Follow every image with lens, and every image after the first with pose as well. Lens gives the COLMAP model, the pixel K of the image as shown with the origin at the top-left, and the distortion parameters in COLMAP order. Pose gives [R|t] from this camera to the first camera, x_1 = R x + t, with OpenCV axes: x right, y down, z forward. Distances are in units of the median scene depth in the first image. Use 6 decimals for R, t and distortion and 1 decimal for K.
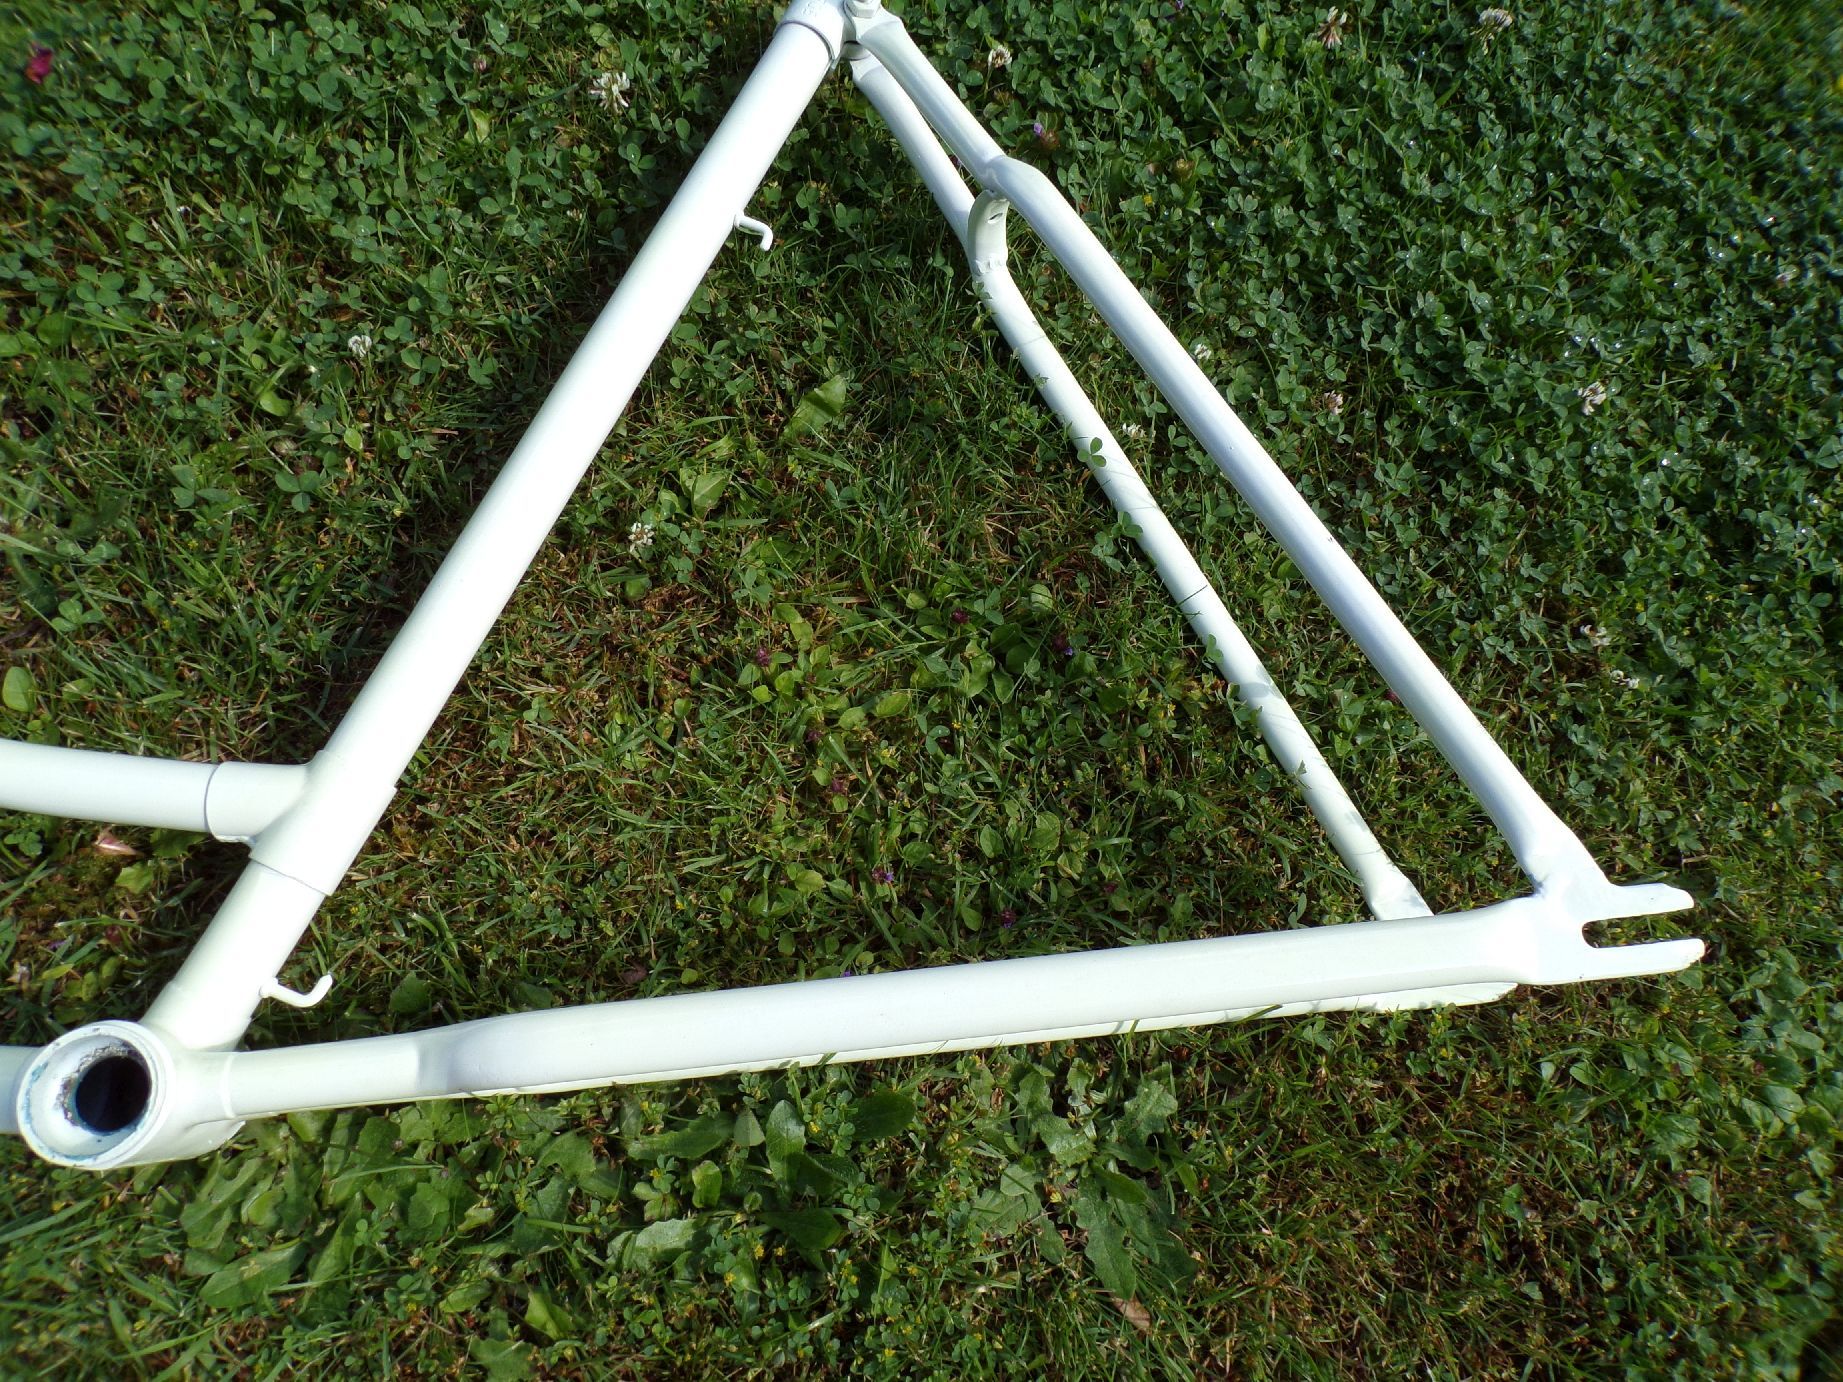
lens RADIAL K [[1236.0, 0, 910.5], [0, 1236.0, 686.7], [0, 0, 1]] dist [-0.006468, 0.007199]
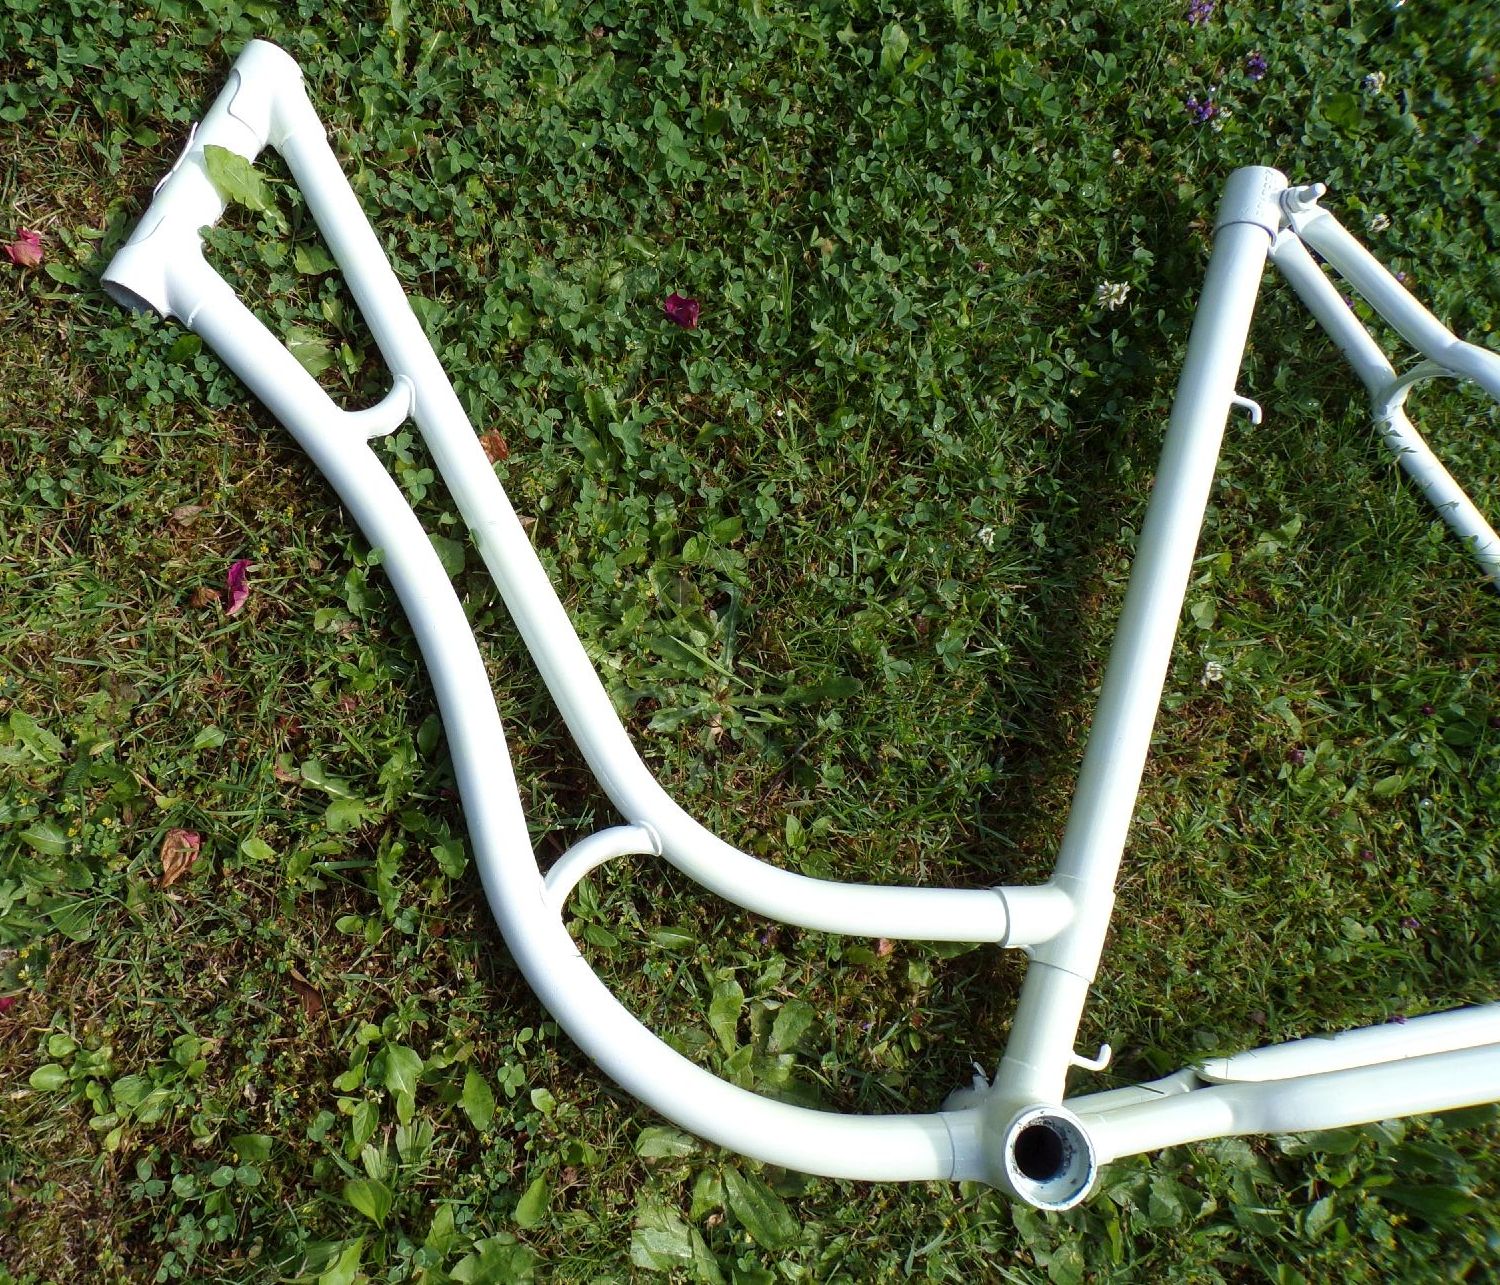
lens RADIAL K [[1214.9, 0, 641.0], [0, 1214.9, 609.9], [0, 0, 1]] dist [-0.007439, 0.015367]
pose [[0.998382, -0.056838, 0.001376, -0.766817], [0.056619, 0.996154, 0.066872, -0.289066], [-0.005171, -0.066686, 0.997761, -0.237476]]
